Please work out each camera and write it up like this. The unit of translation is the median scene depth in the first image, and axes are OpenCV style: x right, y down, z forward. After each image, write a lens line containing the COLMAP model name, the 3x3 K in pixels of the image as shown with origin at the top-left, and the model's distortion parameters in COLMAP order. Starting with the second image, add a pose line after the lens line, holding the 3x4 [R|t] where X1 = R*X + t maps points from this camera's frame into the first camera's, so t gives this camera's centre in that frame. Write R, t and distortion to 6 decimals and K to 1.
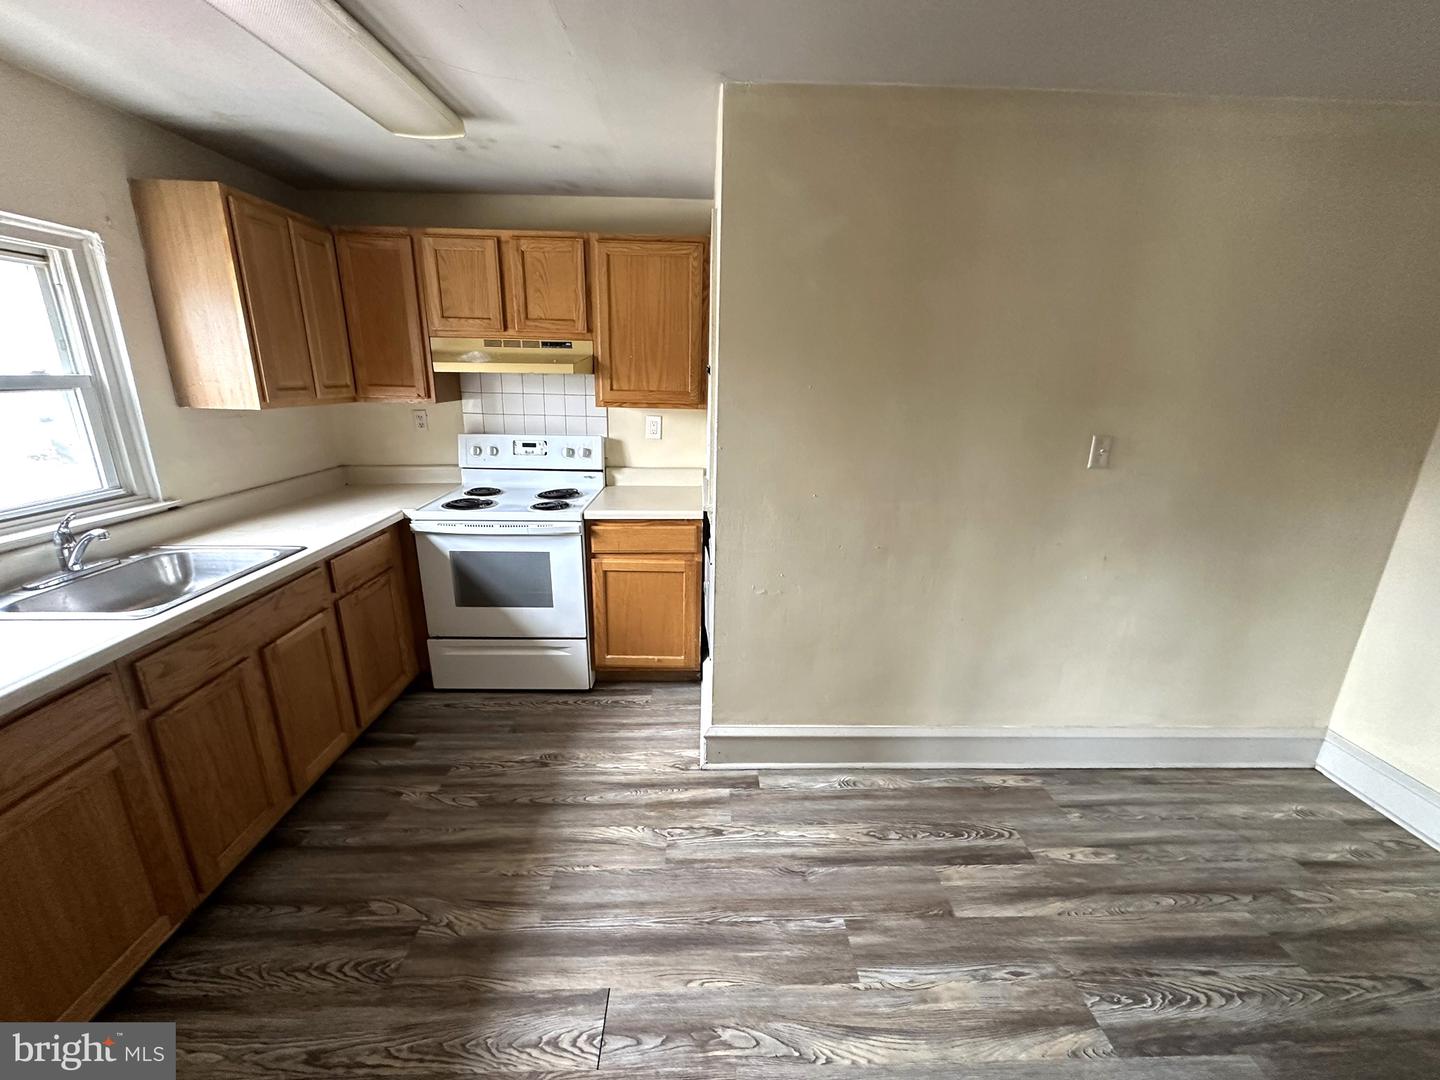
lens RADIAL K [[574.3, 0, 719.9], [0, 574.3, 538.3], [0, 0, 1]] dist [-0.001602, 0.000271]
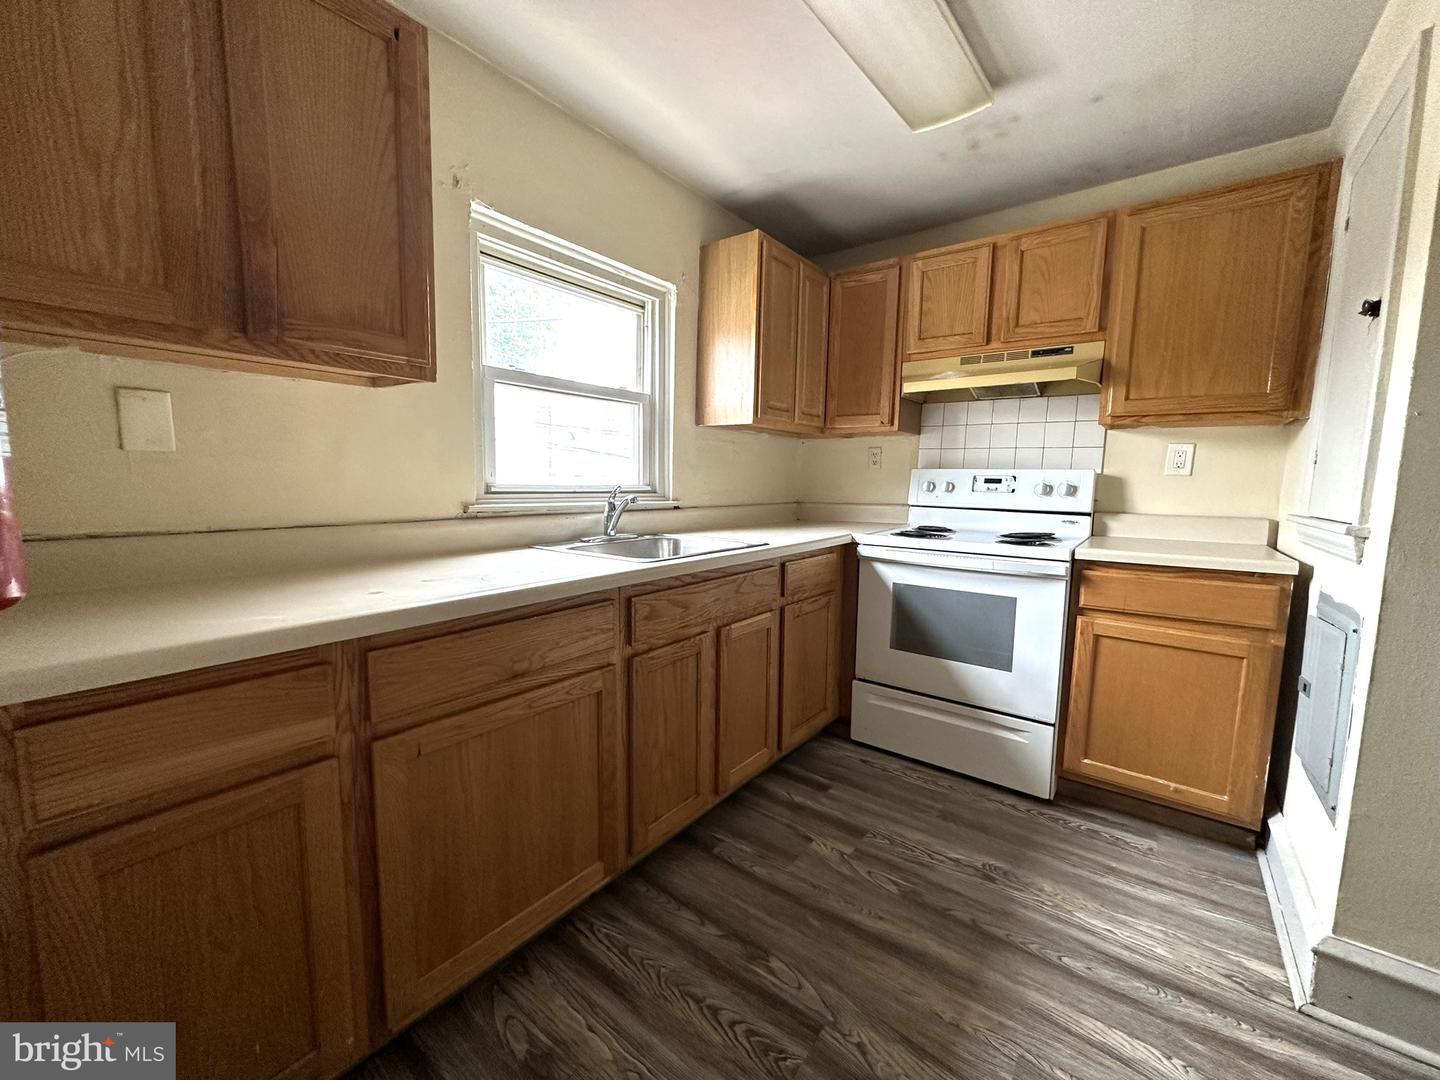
lens RADIAL K [[574.1, 0, 718.4], [0, 574.1, 539.2], [0, 0, 1]] dist [-0.001161, -0.000104]
pose [[0.777194, 0.061064, -0.626291, -0.151074], [-0.176459, 0.976496, -0.123767, 0.134060], [0.604013, 0.206706, 0.769702, 0.163486]]
